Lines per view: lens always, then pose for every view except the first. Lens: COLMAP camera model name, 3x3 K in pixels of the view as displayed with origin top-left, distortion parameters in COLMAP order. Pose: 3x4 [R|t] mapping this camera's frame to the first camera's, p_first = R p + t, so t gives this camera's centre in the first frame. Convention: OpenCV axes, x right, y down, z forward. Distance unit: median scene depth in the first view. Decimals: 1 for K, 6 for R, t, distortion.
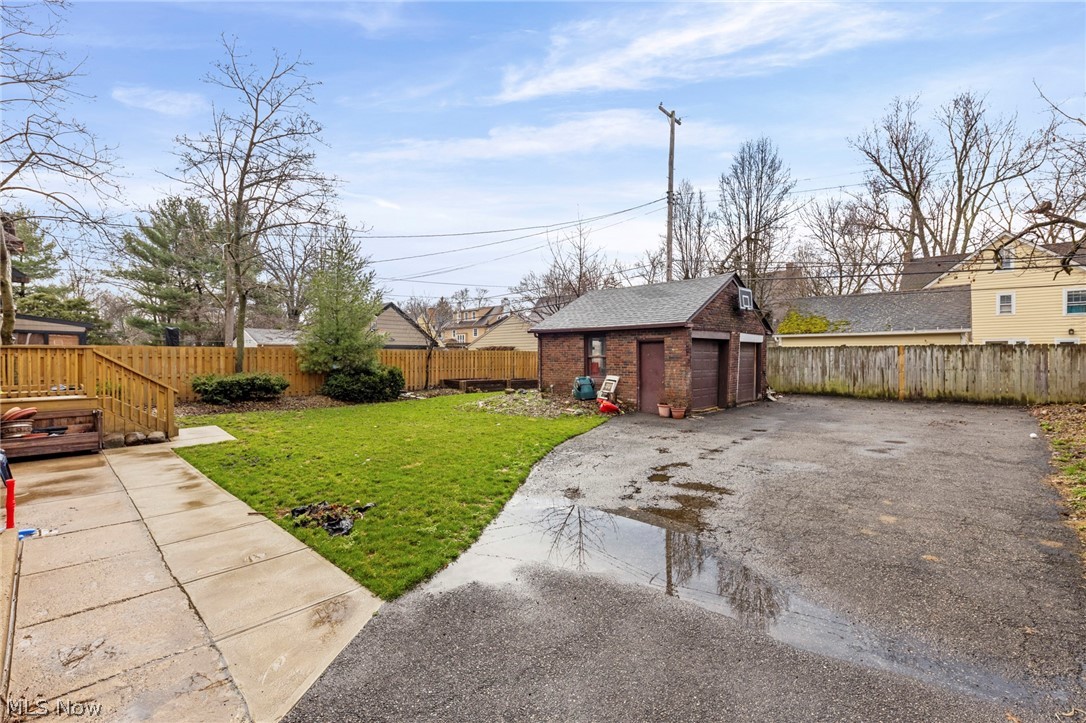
lens RADIAL K [[488.5, 0, 543.8], [0, 488.5, 359.4], [0, 0, 1]] dist [0.000601, 0.000033]
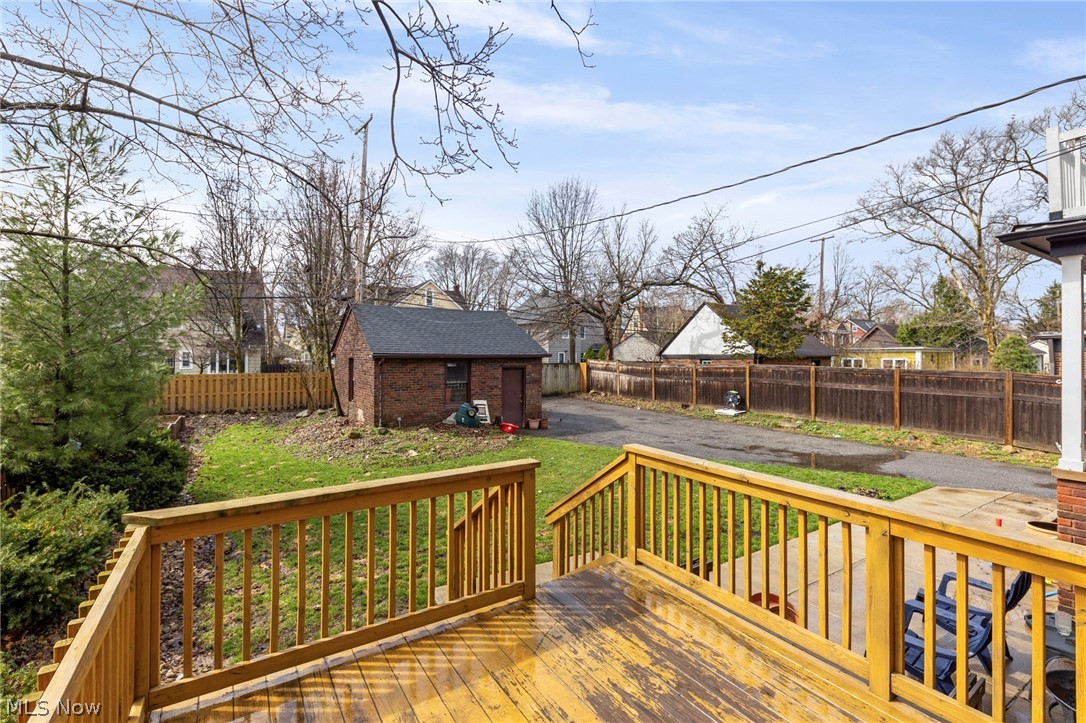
lens RADIAL K [[488.5, 0, 543.5], [0, 488.5, 353.4], [0, 0, 1]] dist [0.000601, 0.000033]
pose [[0.226970, -0.002871, 0.973897, -0.871314], [0.007410, 0.999972, 0.001221, -0.069398], [-0.973873, 0.006939, 0.226985, 0.627956]]
